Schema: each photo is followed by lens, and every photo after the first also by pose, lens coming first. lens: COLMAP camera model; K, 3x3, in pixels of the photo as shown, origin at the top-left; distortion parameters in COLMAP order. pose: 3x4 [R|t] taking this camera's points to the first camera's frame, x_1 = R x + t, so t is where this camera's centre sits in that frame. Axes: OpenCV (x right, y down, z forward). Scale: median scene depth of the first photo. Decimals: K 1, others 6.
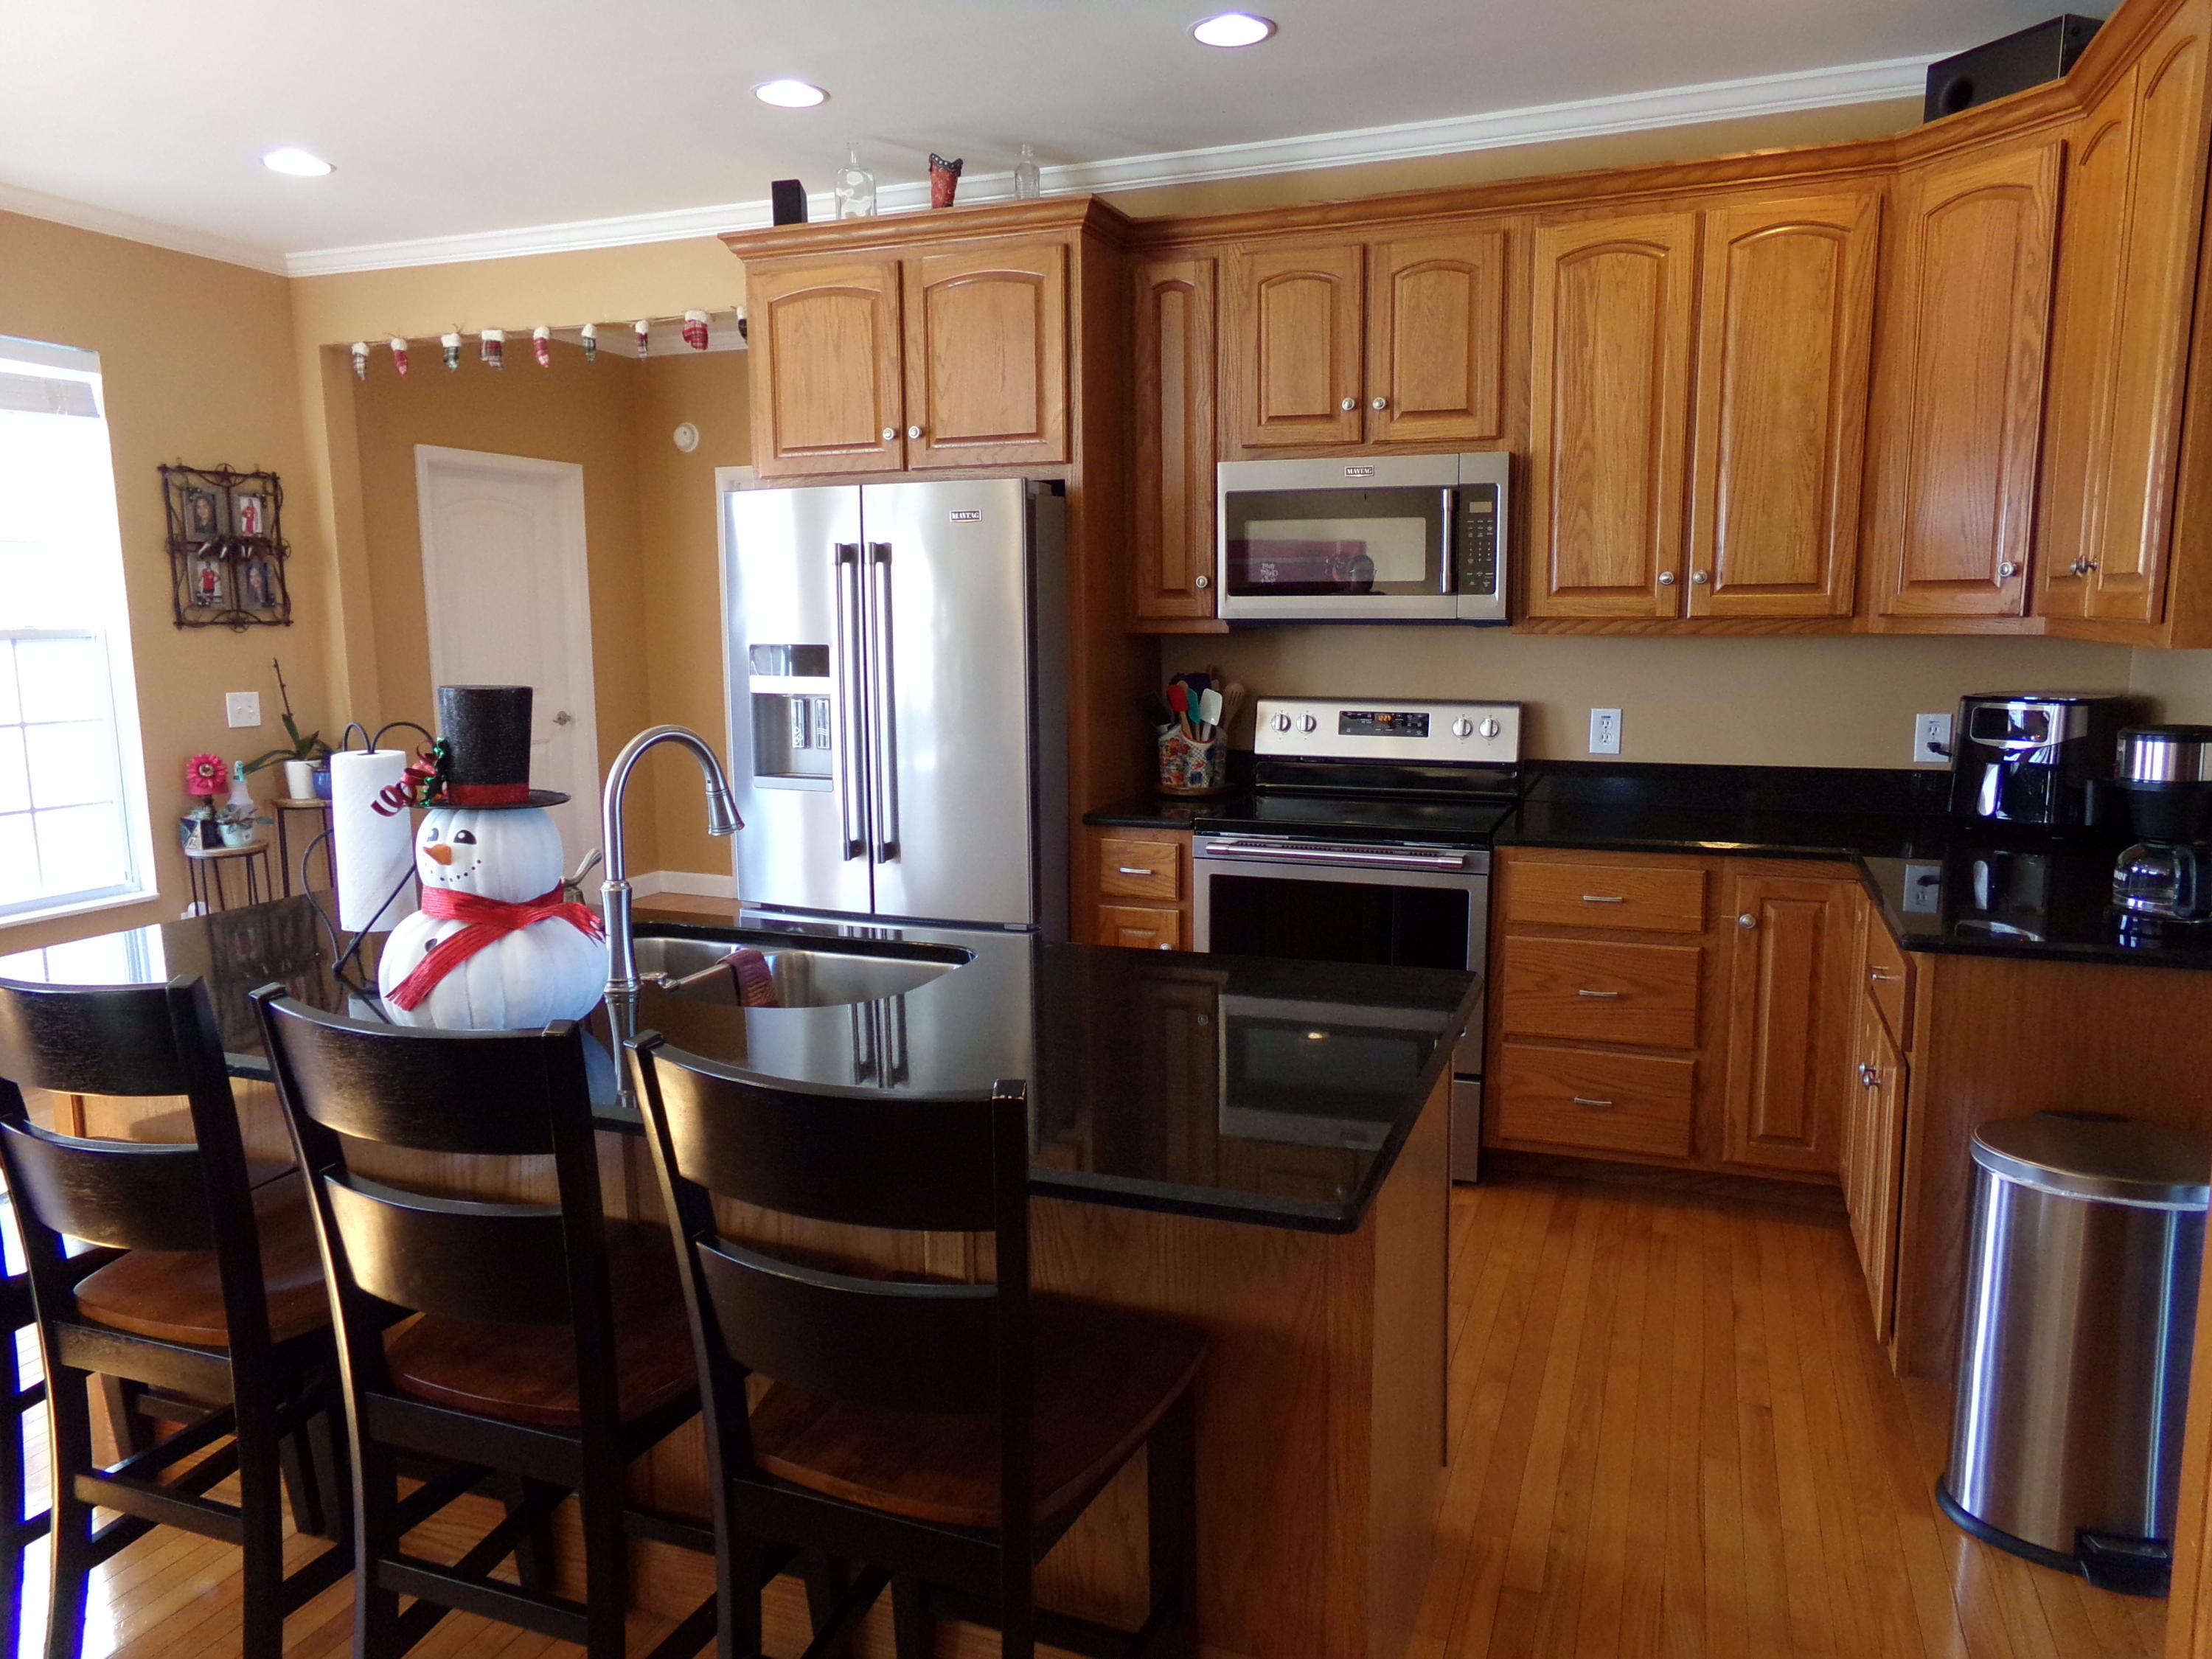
lens RADIAL K [[1478.5, 0, 1109.9], [0, 1478.5, 806.9], [0, 0, 1]] dist [-0.045386, 0.078027]
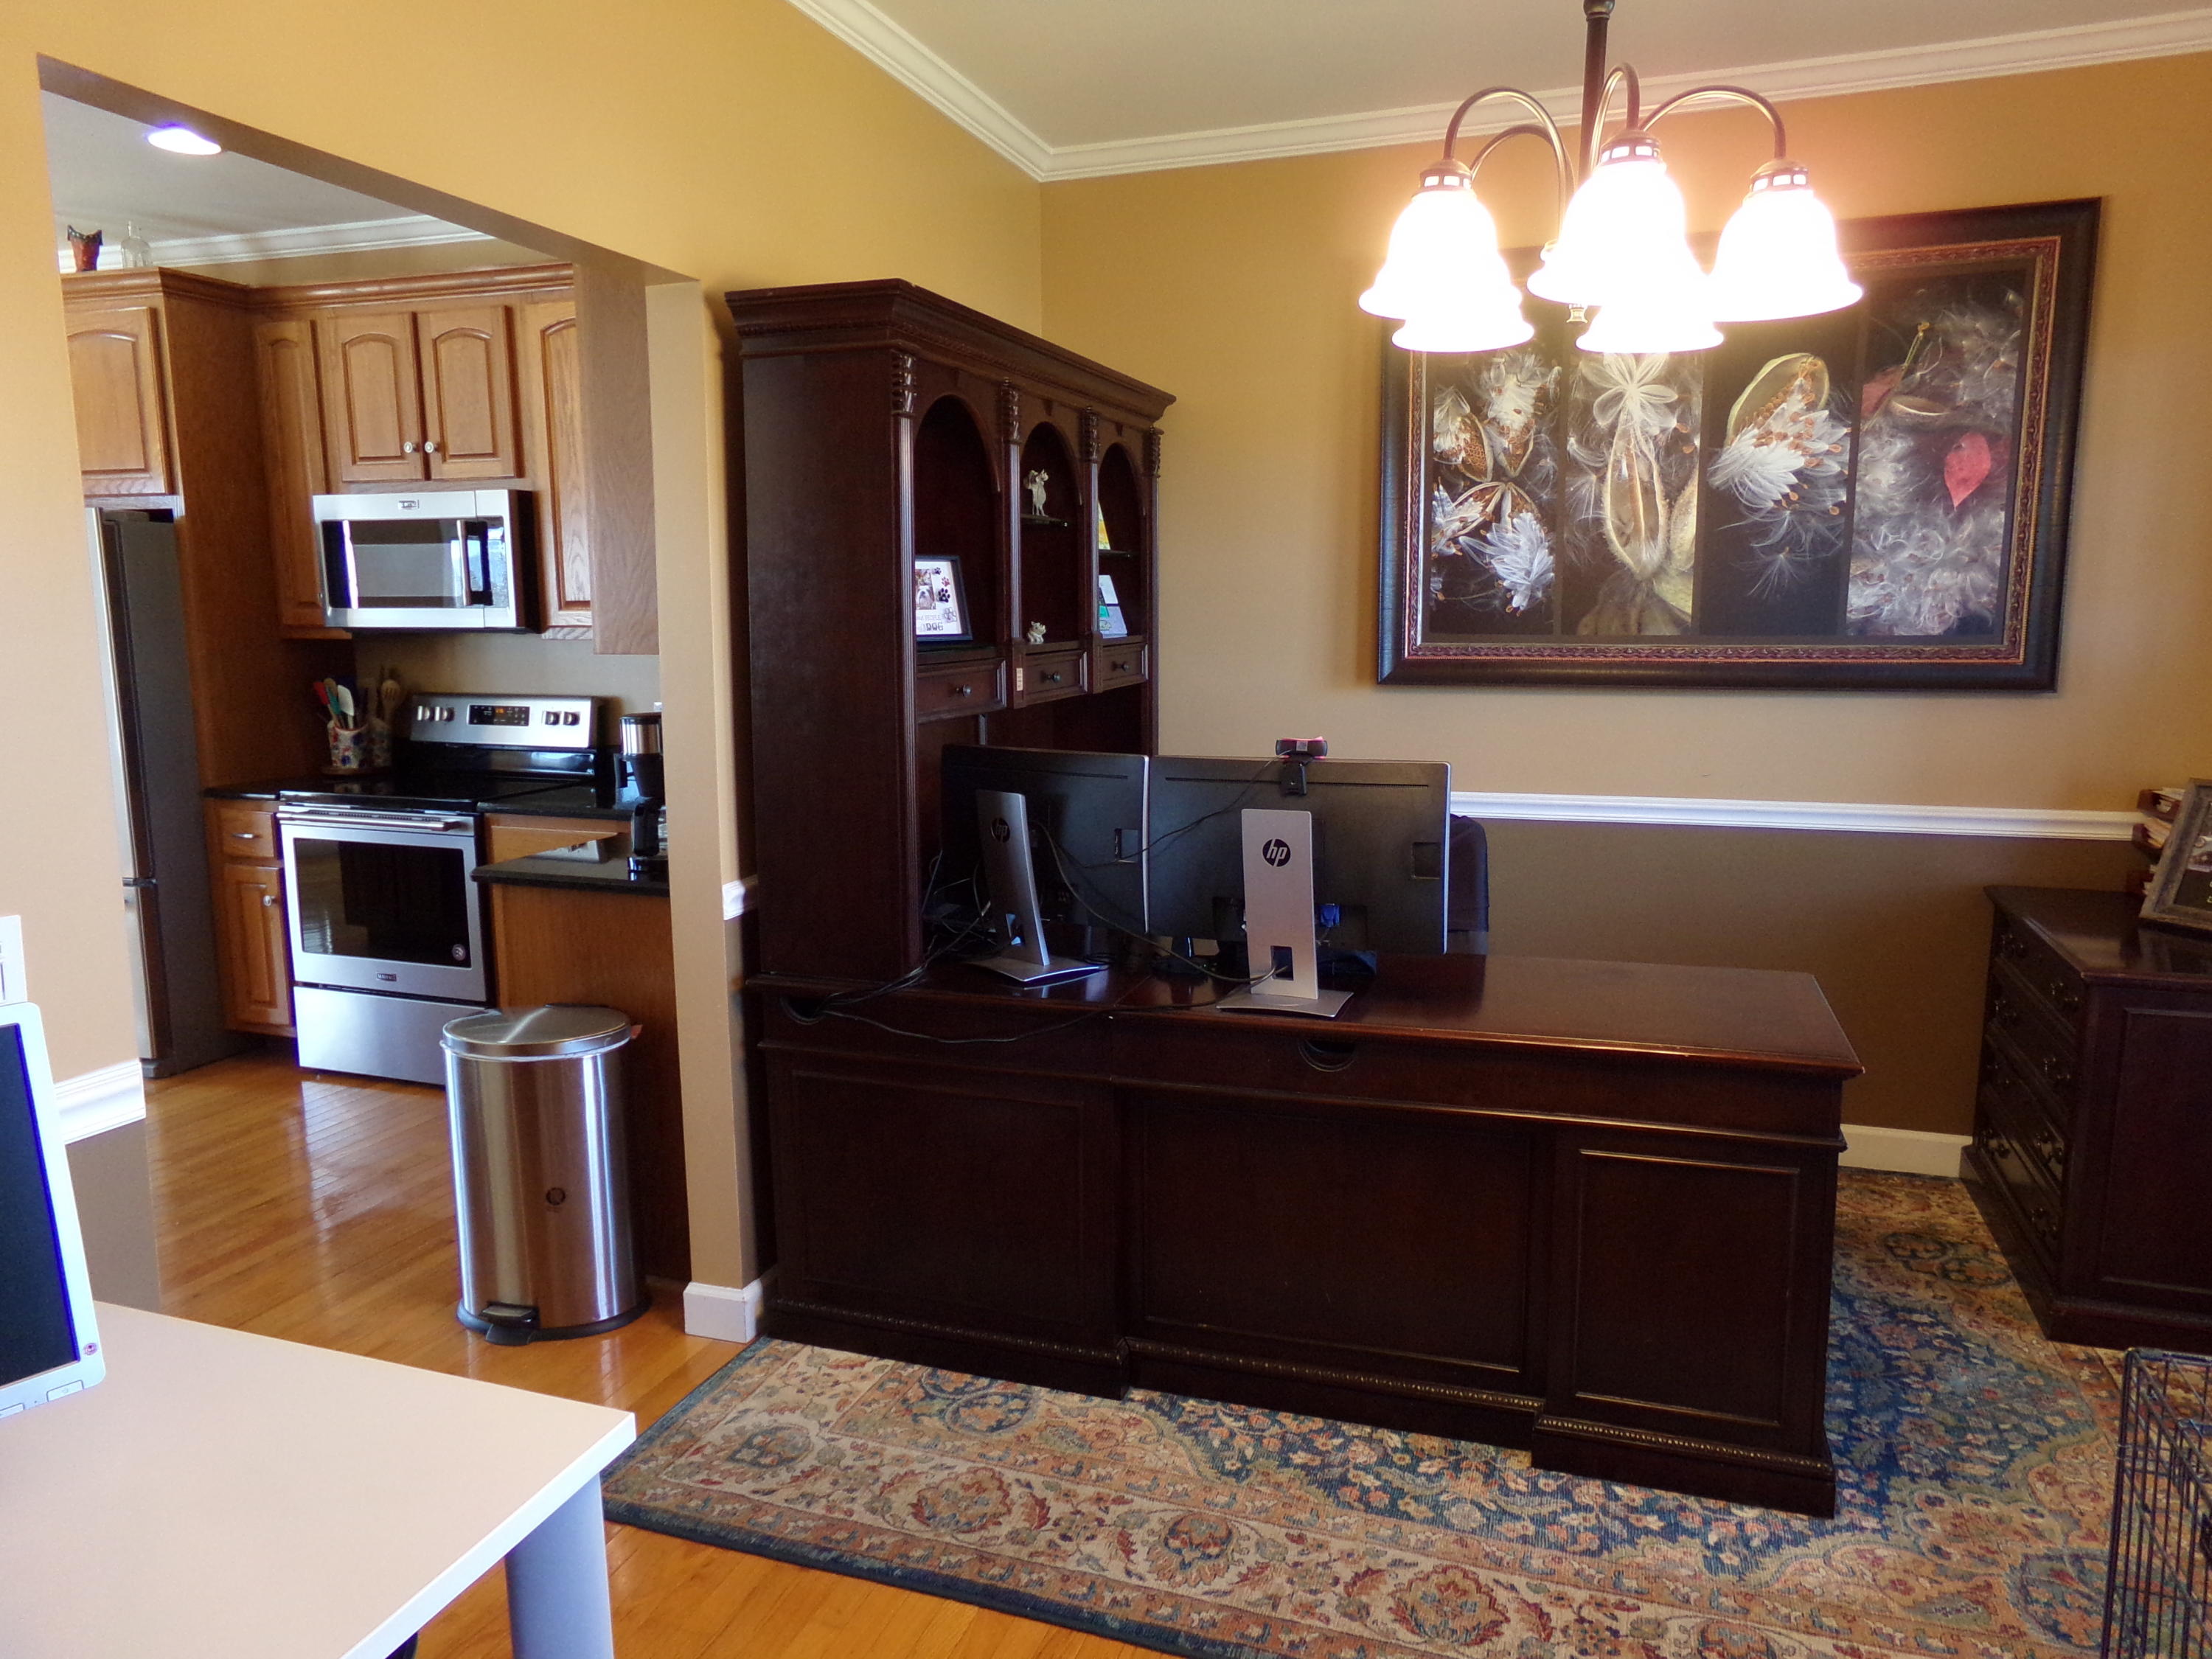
lens RADIAL K [[1500.9, 0, 1106.0], [0, 1500.9, 829.5], [0, 0, 1]] dist [-0.048436, 0.027738]
pose [[0.997655, 0.004552, 0.068292, 0.646784], [-0.005144, 0.999951, 0.008507, 0.024990], [-0.068250, -0.008838, 0.997629, -0.245017]]
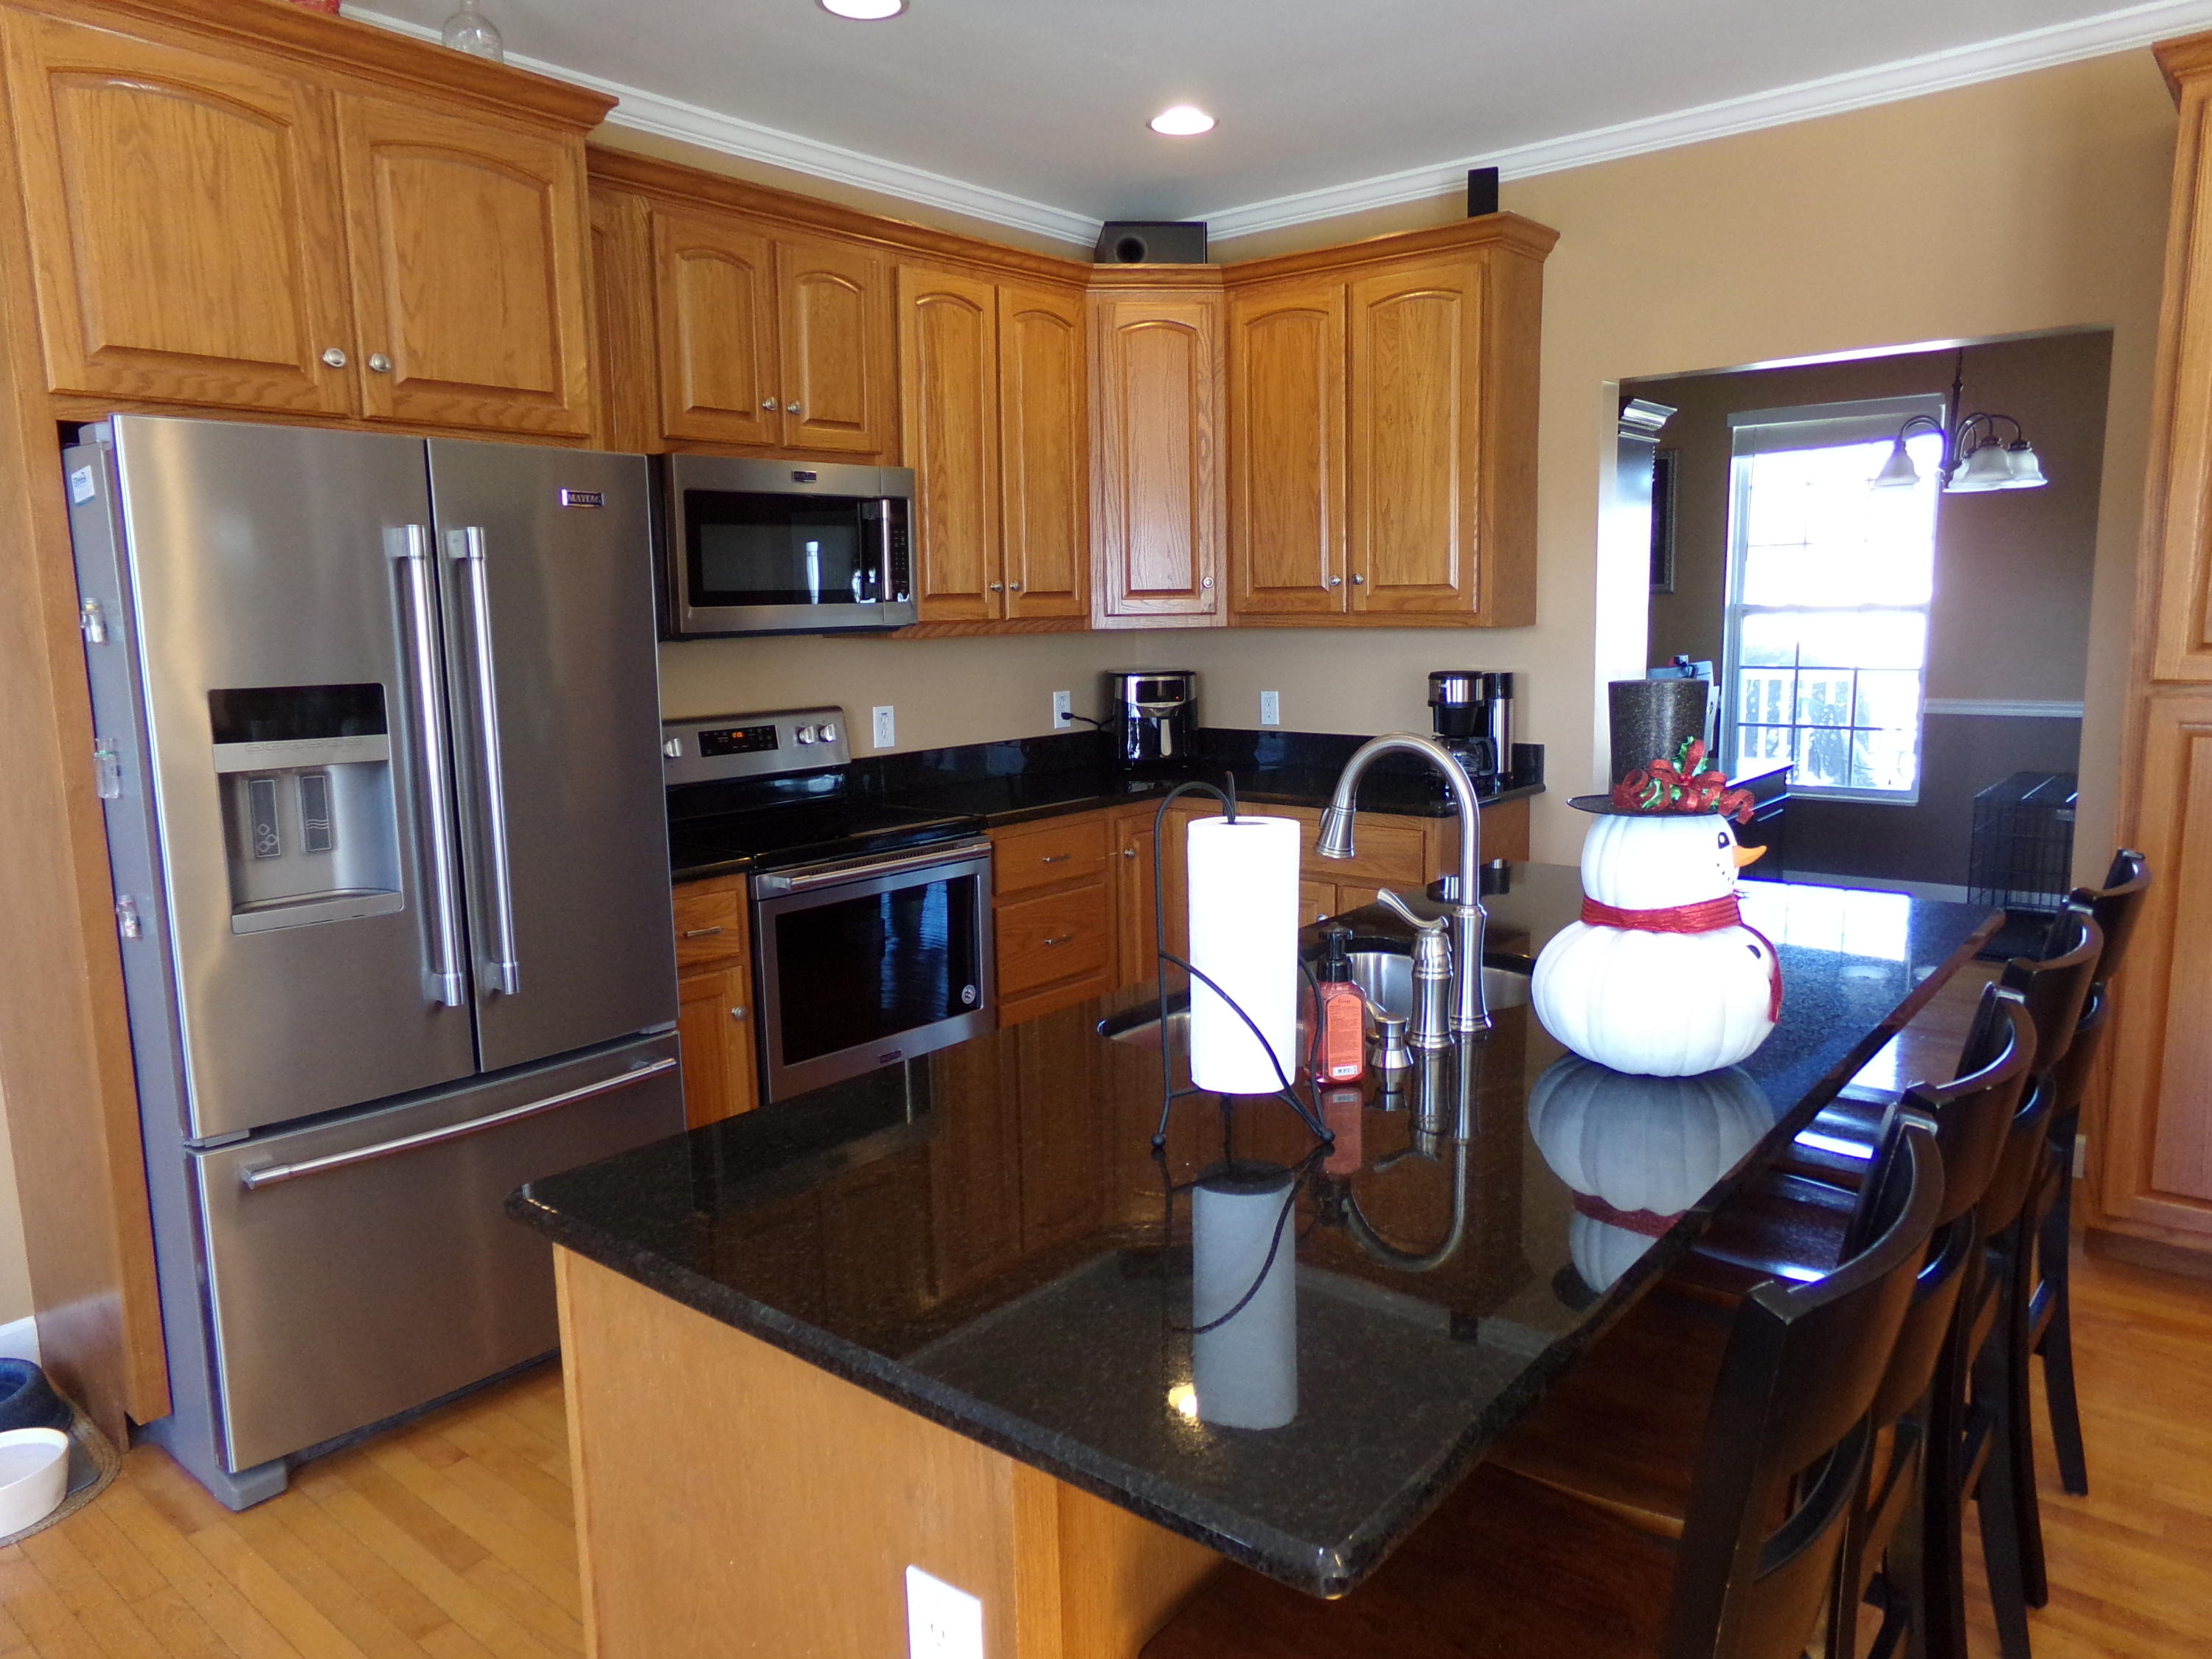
lens RADIAL K [[1500.9, 0, 1106.0], [0, 1500.9, 829.5], [0, 0, 1]] dist [-0.048436, 0.027738]
pose [[0.297050, -0.140935, 0.944404, -0.723597], [0.153744, 0.983202, 0.098367, -0.063851], [-0.942403, 0.115977, 0.313728, 0.526602]]
